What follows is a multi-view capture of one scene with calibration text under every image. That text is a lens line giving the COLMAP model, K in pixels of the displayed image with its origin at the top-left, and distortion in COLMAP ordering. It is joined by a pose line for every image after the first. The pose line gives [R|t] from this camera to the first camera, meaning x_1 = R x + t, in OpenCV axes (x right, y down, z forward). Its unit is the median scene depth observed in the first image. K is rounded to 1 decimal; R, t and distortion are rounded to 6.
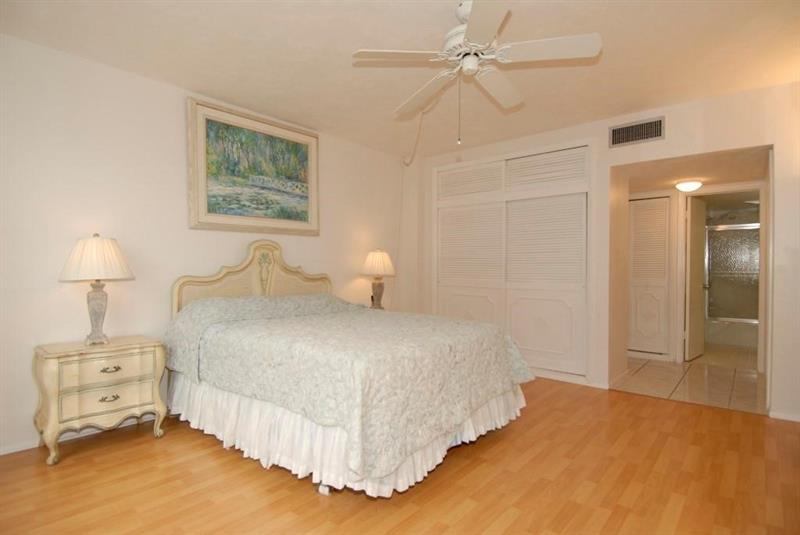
lens RADIAL K [[414.5, 0, 399.5], [0, 414.5, 270.8], [0, 0, 1]] dist [-0.004110, -0.005558]
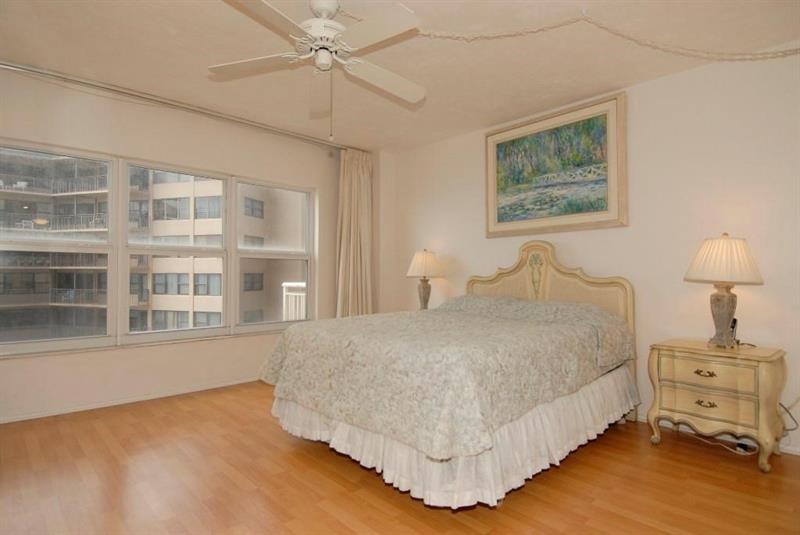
lens RADIAL K [[414.5, 0, 397.4], [0, 414.5, 264.1], [0, 0, 1]] dist [-0.004110, -0.005558]
pose [[-0.103450, -0.015953, -0.994507, 0.656531], [-0.000446, 0.999872, -0.015993, -0.003443], [0.994635, -0.001211, -0.103444, 0.744125]]
